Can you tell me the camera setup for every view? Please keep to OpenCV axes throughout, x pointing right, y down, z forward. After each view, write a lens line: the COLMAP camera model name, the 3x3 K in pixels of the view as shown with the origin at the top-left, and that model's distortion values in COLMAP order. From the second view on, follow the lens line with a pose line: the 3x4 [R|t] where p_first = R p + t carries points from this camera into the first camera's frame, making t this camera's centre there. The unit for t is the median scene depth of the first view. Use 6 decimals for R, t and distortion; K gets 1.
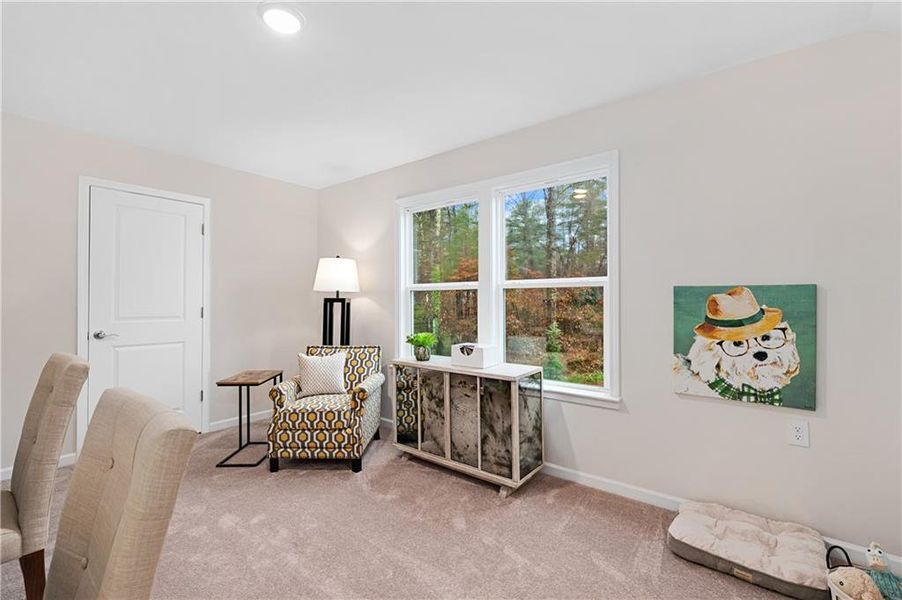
lens RADIAL K [[397.7, 0, 451.0], [0, 397.7, 300.0], [0, 0, 1]] dist [-0.000454, -0.000148]
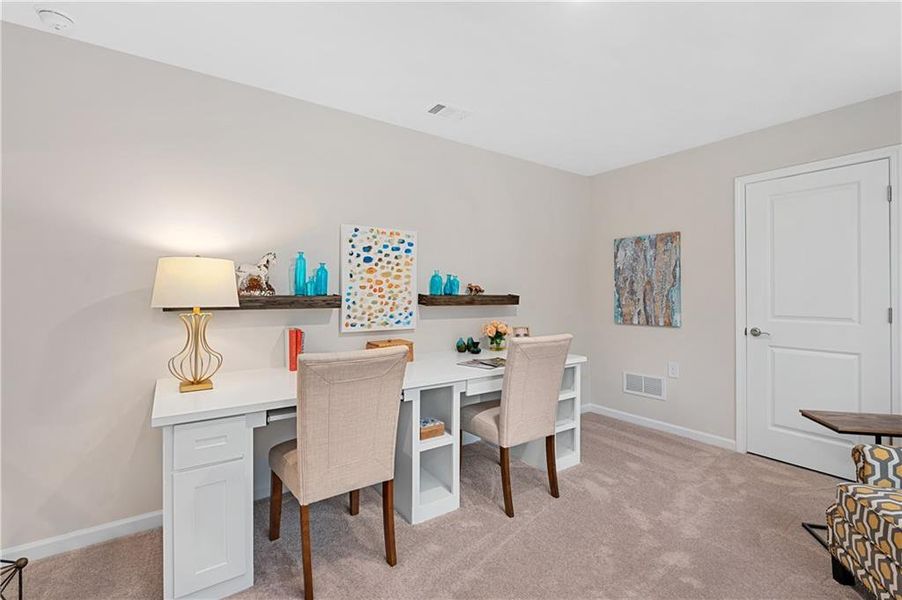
lens RADIAL K [[401.8, 0, 453.5], [0, 401.8, 287.9], [0, 0, 1]] dist [-0.000790, -0.000224]
pose [[-0.277038, -0.016139, -0.960723, 0.303994], [0.001047, 0.999853, -0.017099, -0.005953], [0.960858, -0.005743, -0.276980, 0.587449]]
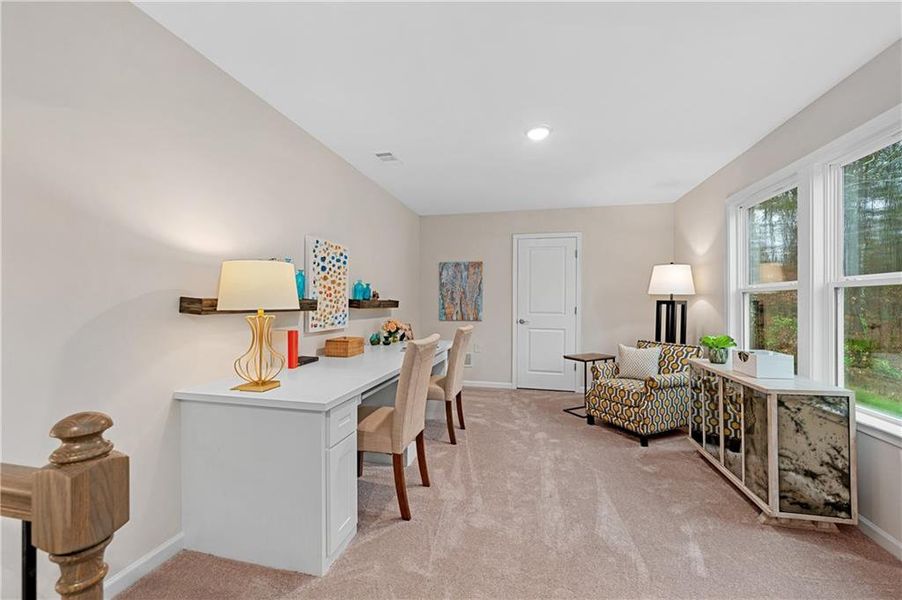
lens RADIAL K [[358.2, 0, 451.0], [0, 358.2, 300.0], [0, 0, 1]] dist [0.000205, 0.000041]
pose [[0.424137, -0.003619, -0.905591, 0.476658], [-0.002065, 0.999986, -0.004963, 0.000317], [0.905596, 0.003975, 0.424123, 0.019705]]
